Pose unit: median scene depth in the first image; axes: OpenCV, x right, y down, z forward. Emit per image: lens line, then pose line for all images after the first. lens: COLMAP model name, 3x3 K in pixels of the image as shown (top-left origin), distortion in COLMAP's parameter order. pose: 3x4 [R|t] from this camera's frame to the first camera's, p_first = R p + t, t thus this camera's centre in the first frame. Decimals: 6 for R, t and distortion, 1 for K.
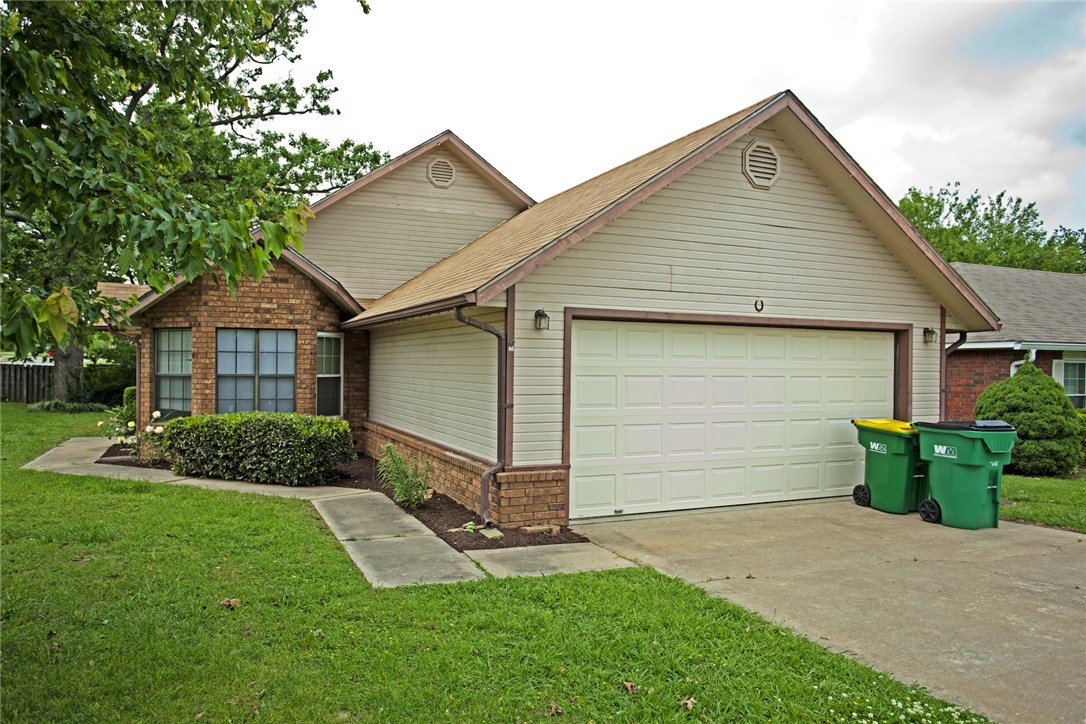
lens RADIAL K [[752.7, 0, 543.8], [0, 752.7, 361.5], [0, 0, 1]] dist [-0.014423, 0.004851]
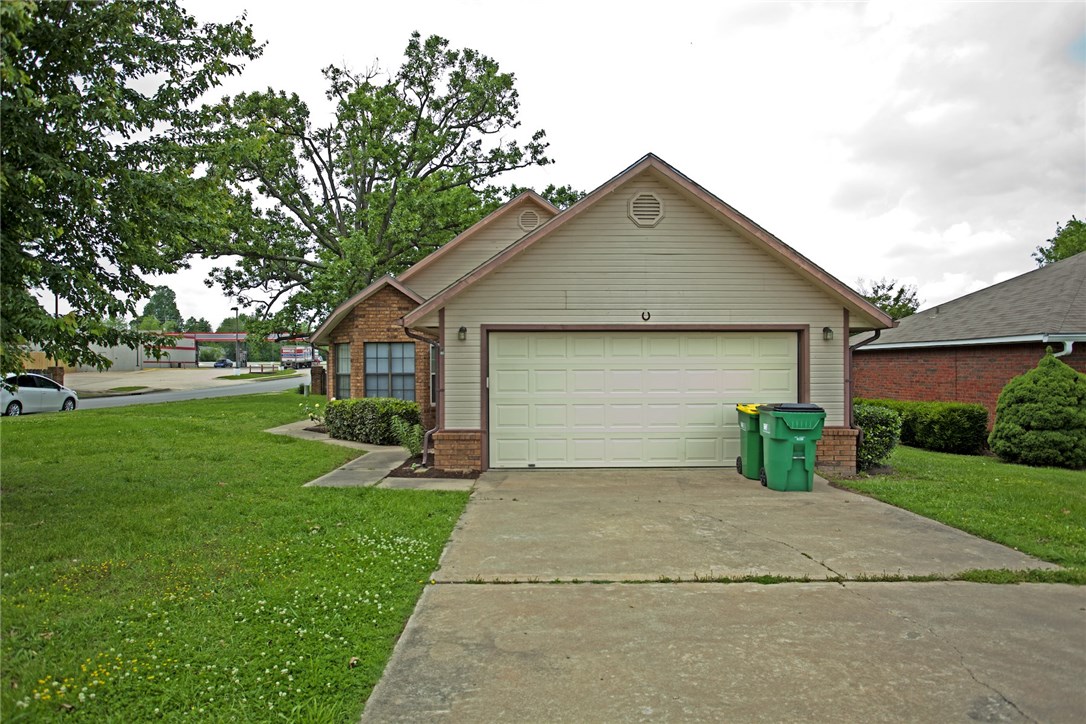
lens RADIAL K [[697.9, 0, 542.3], [0, 697.9, 358.9], [0, 0, 1]] dist [-0.032224, -0.001574]
pose [[0.916404, -0.017073, -0.399890, 0.439465], [0.014001, 0.999846, -0.010603, 0.008125], [0.400010, 0.004118, 0.916502, -0.137223]]
